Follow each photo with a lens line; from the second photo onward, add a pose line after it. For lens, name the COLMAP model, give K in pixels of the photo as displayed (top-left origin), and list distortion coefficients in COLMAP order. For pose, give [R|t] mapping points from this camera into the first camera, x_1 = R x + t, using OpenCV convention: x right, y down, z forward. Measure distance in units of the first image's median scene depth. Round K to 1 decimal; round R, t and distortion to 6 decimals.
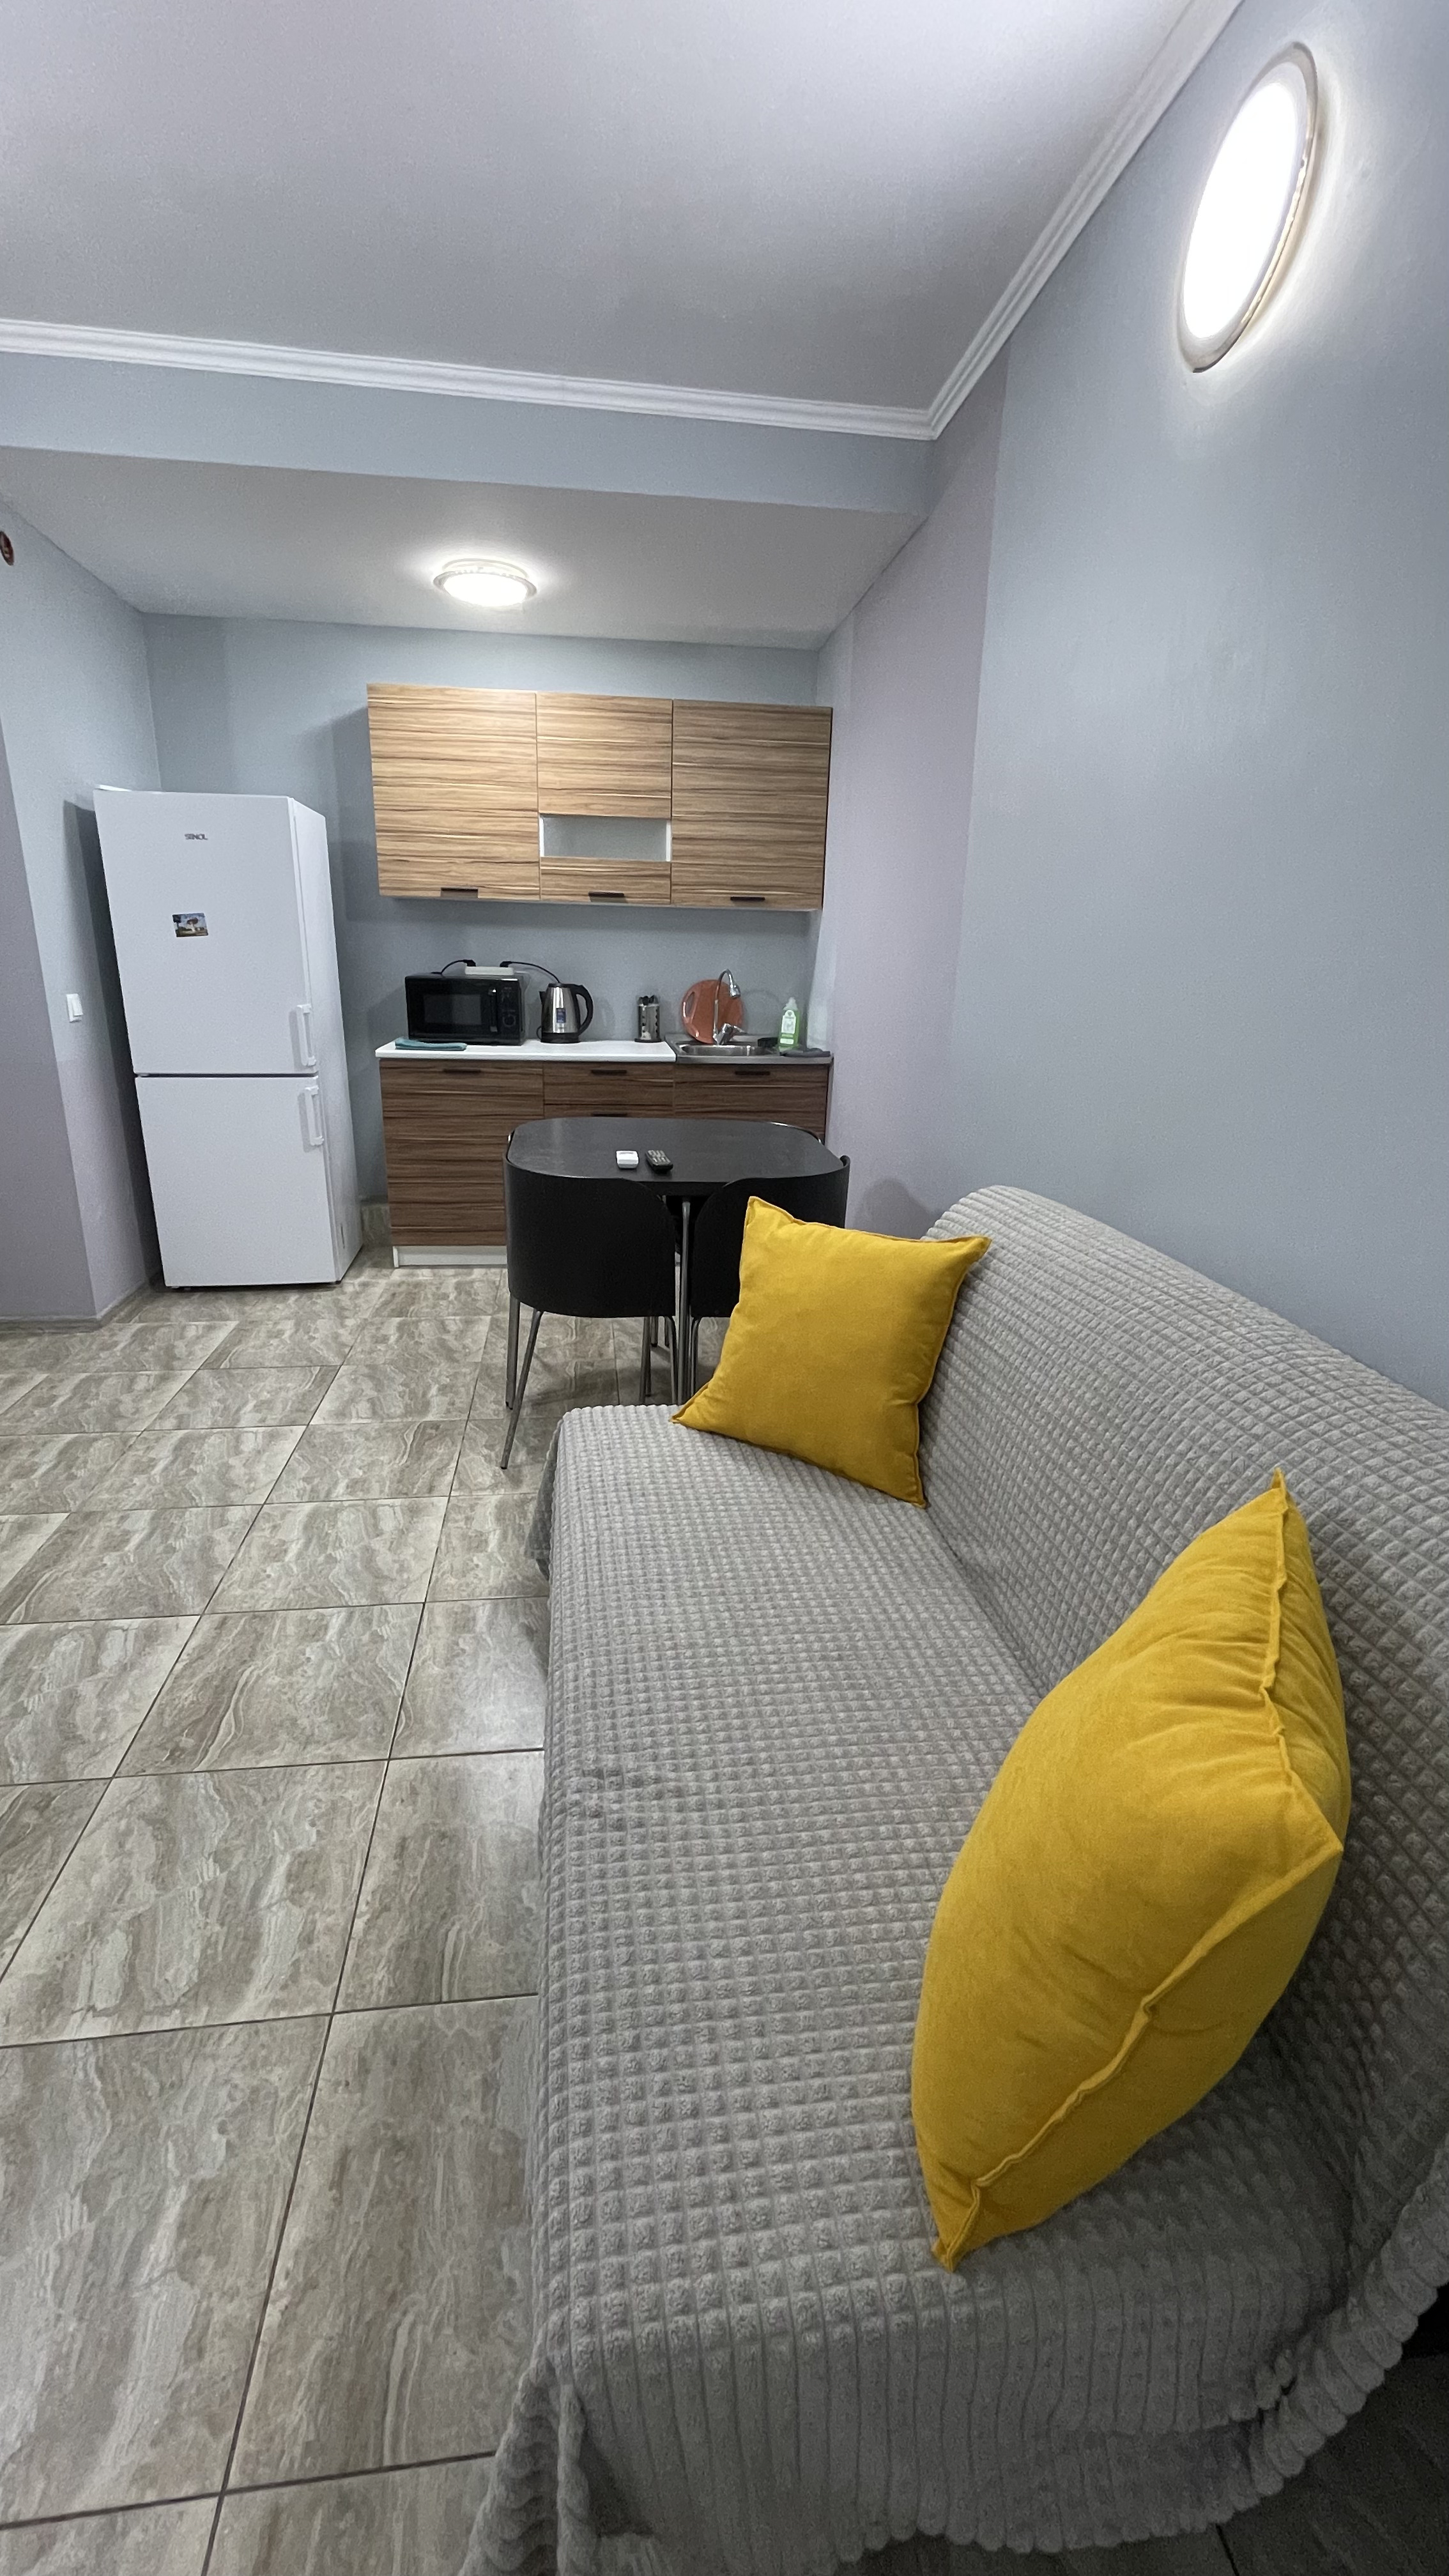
lens RADIAL K [[1042.7, 0, 726.4], [0, 1042.7, 1295.2], [0, 0, 1]] dist [-0.000658, 0.001176]
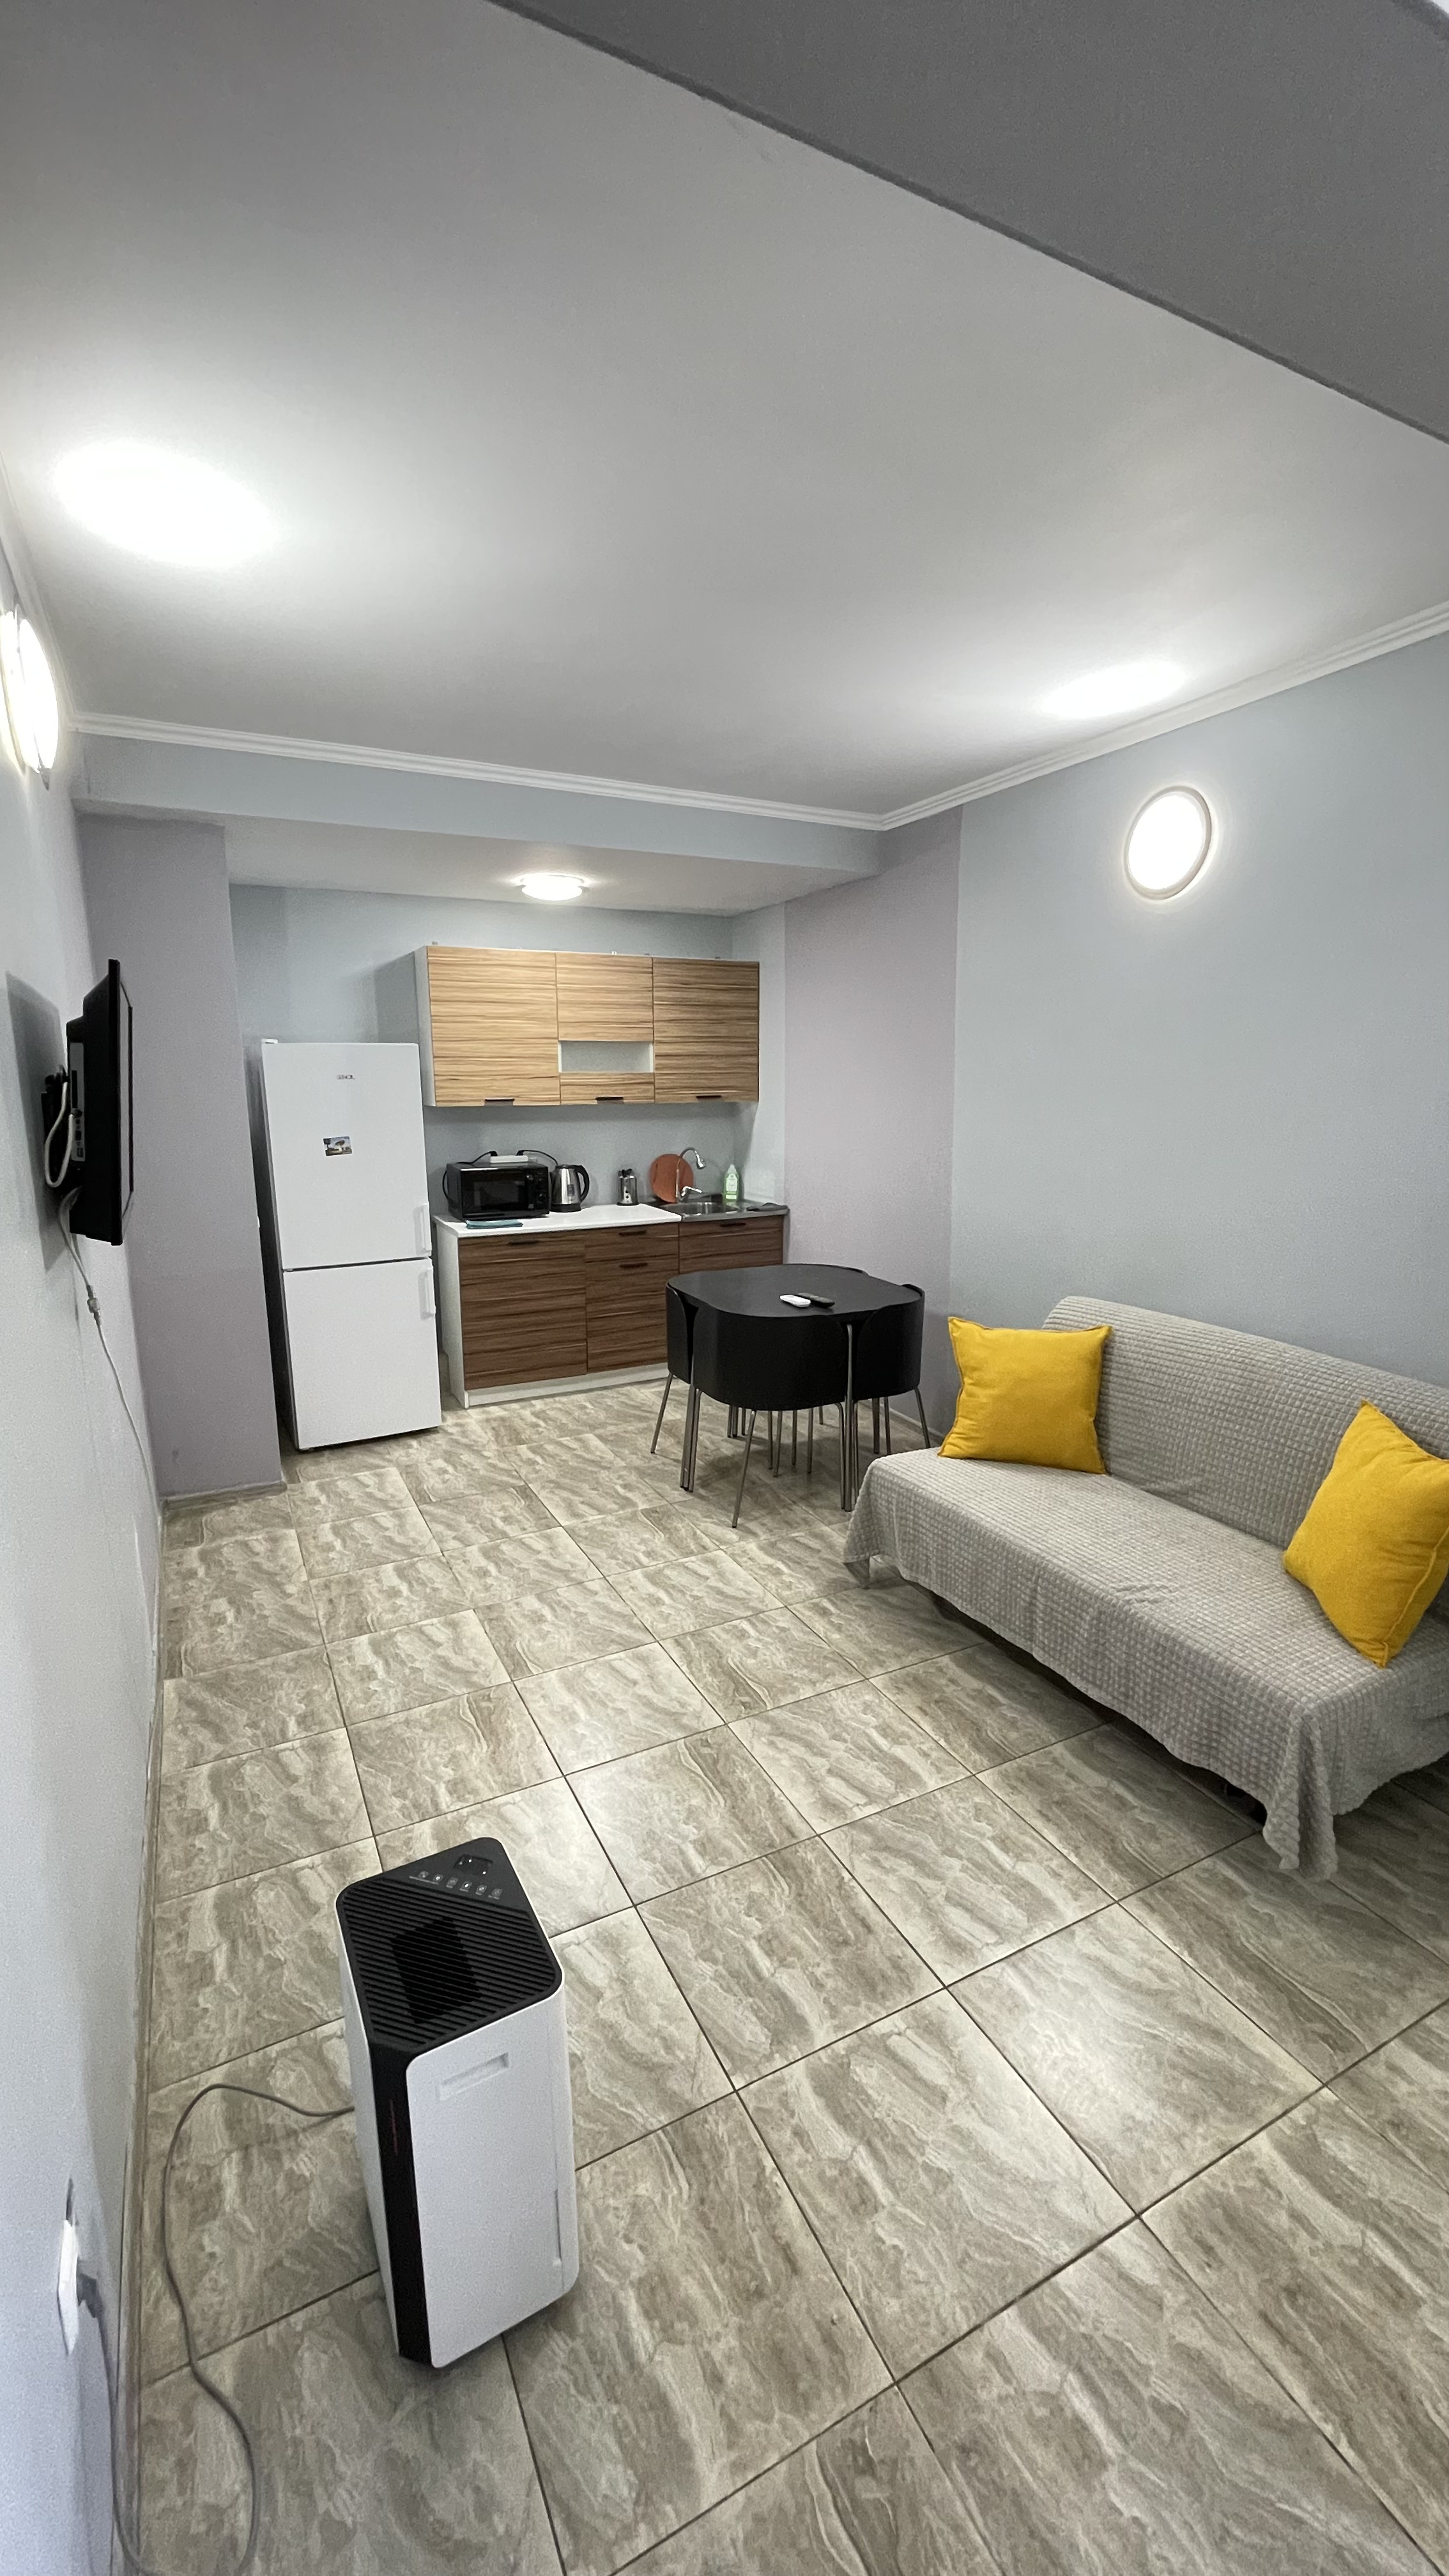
lens RADIAL K [[1042.7, 0, 728.3], [0, 1042.7, 1288.0], [0, 0, 1]] dist [-0.000658, 0.001176]
pose [[0.937298, -0.096327, 0.334952, -0.456488], [0.131569, 0.987732, -0.084112, -0.024528], [-0.322741, 0.122907, 0.938473, -0.246071]]
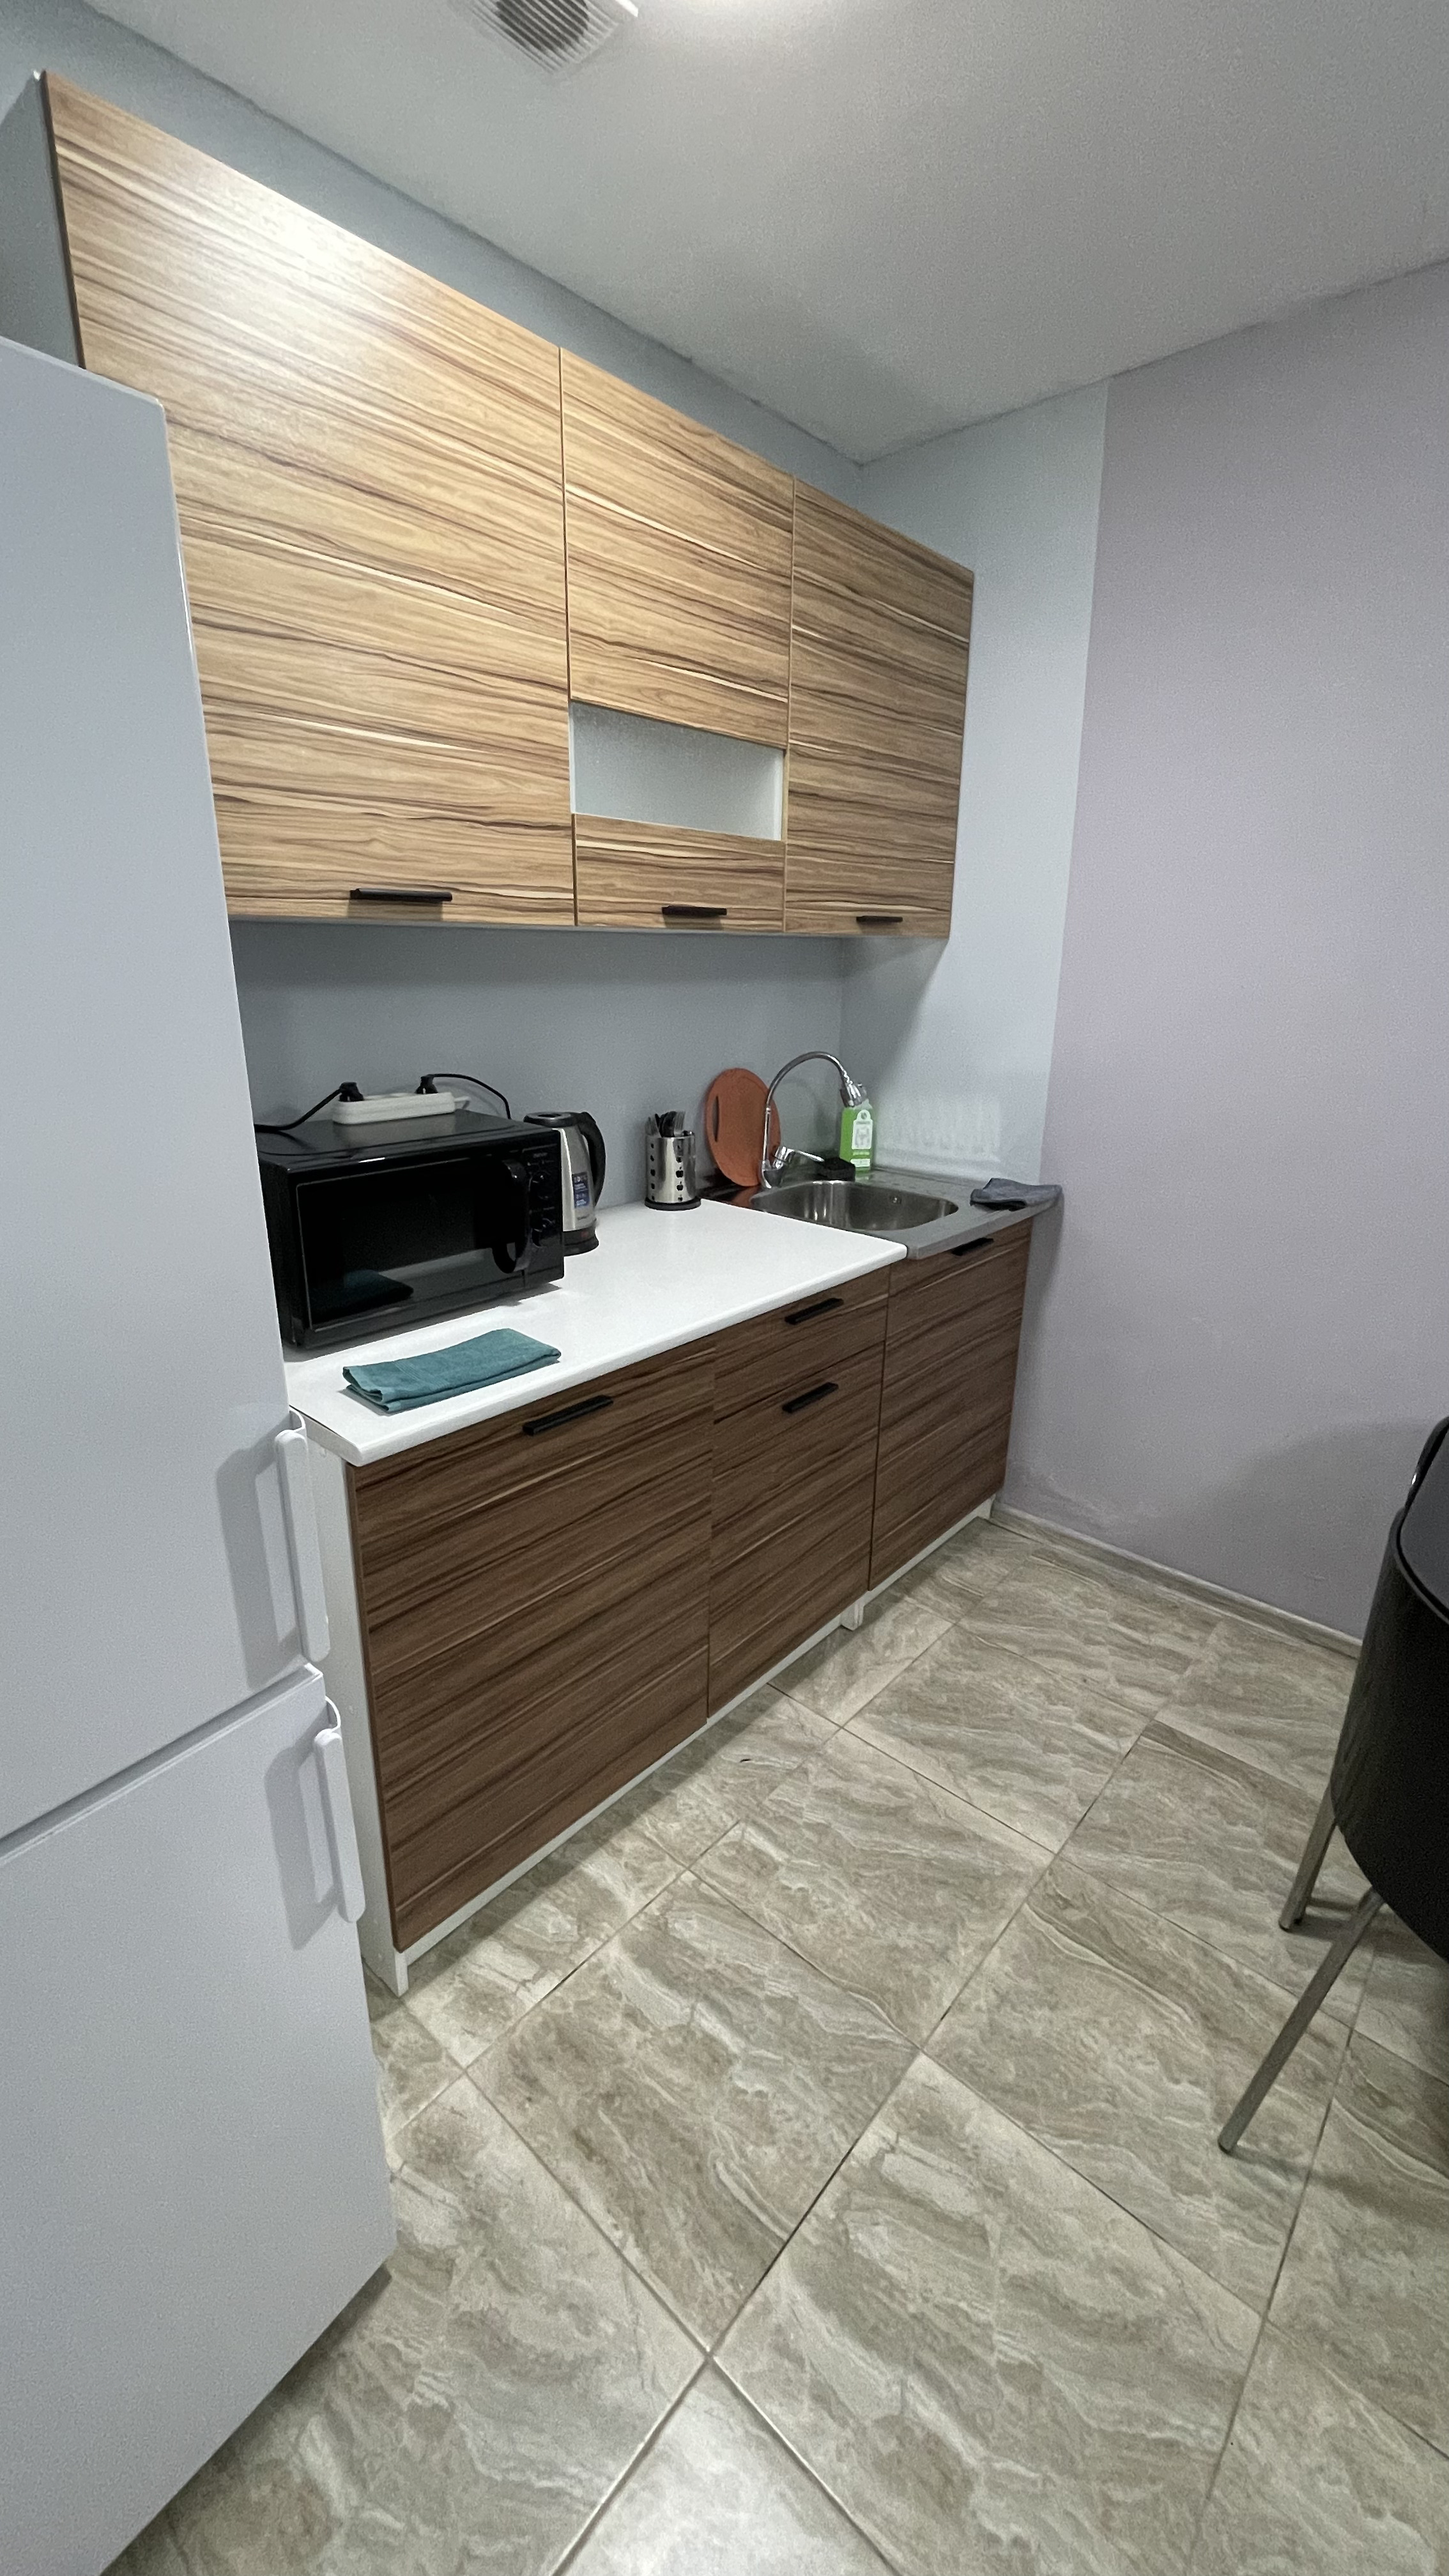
lens RADIAL K [[1042.7, 0, 711.9], [0, 1042.7, 1282.9], [0, 0, 1]] dist [-0.000658, 0.001176]
pose [[0.751764, -0.218814, 0.622070, -0.435077], [0.217350, 0.972848, 0.079536, -0.281134], [-0.622583, 0.075414, 0.778911, 0.705947]]
